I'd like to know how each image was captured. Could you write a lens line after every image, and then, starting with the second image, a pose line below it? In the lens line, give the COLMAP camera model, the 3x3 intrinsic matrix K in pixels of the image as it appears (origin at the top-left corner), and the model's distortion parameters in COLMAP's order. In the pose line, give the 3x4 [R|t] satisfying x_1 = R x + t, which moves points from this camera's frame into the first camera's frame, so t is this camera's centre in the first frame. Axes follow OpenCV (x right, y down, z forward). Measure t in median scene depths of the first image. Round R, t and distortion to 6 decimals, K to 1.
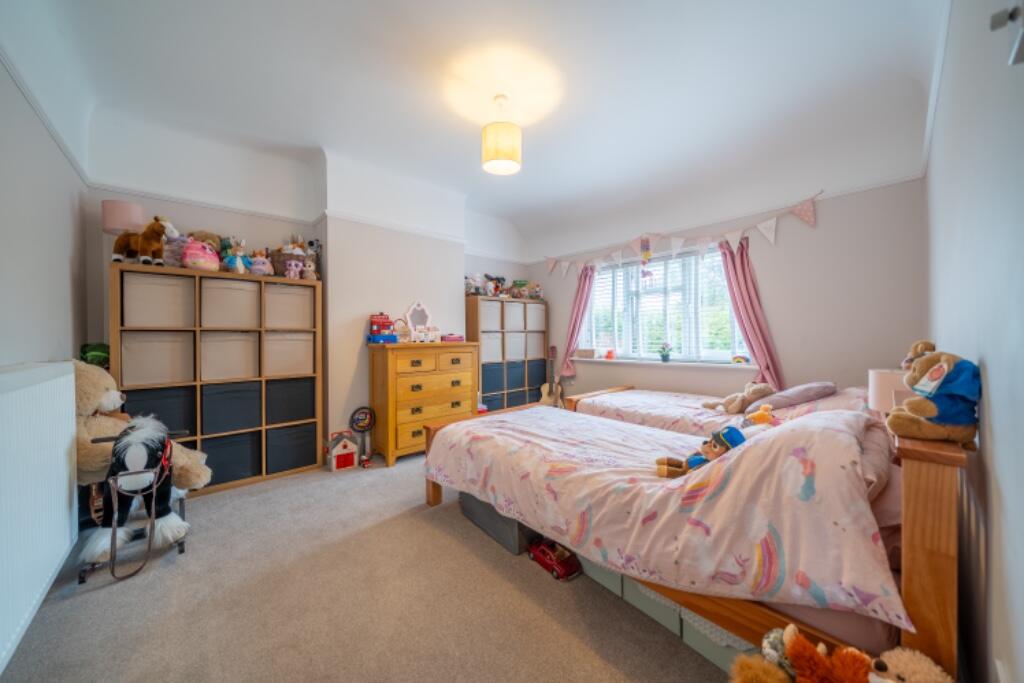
lens RADIAL K [[354.1, 0, 512.4], [0, 354.1, 340.5], [0, 0, 1]] dist [-0.007131, -0.000402]
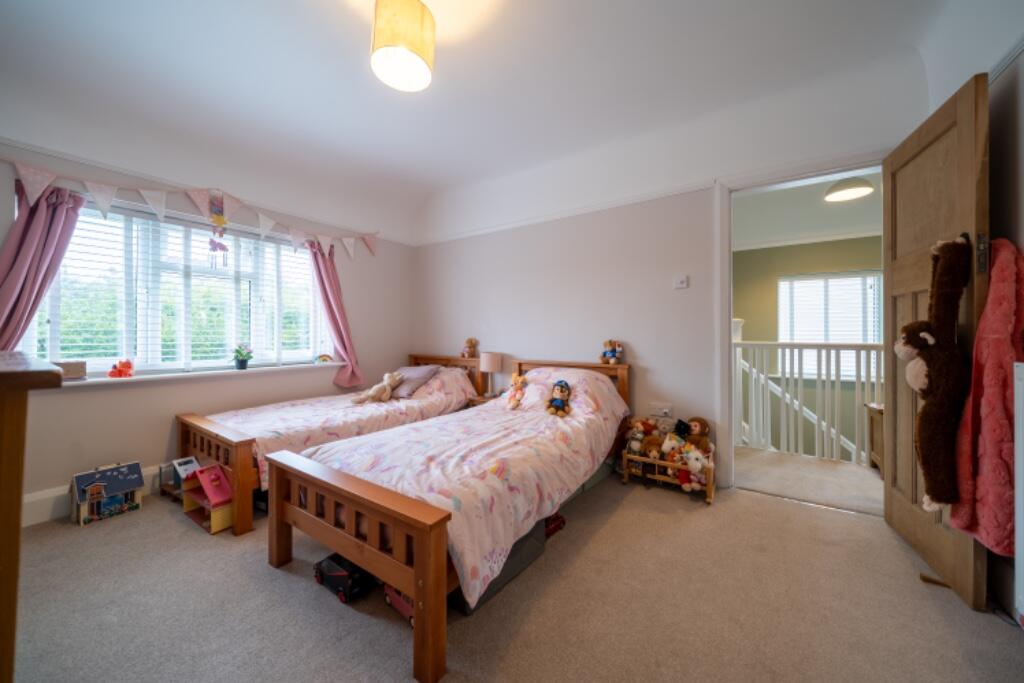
lens RADIAL K [[354.1, 0, 510.1], [0, 354.1, 333.8], [0, 0, 1]] dist [-0.007131, -0.000402]
pose [[-0.237221, 0.006571, 0.971434, -0.471203], [0.012296, 0.999917, -0.003761, -0.006060], [-0.971378, 0.011053, -0.237282, 0.651216]]
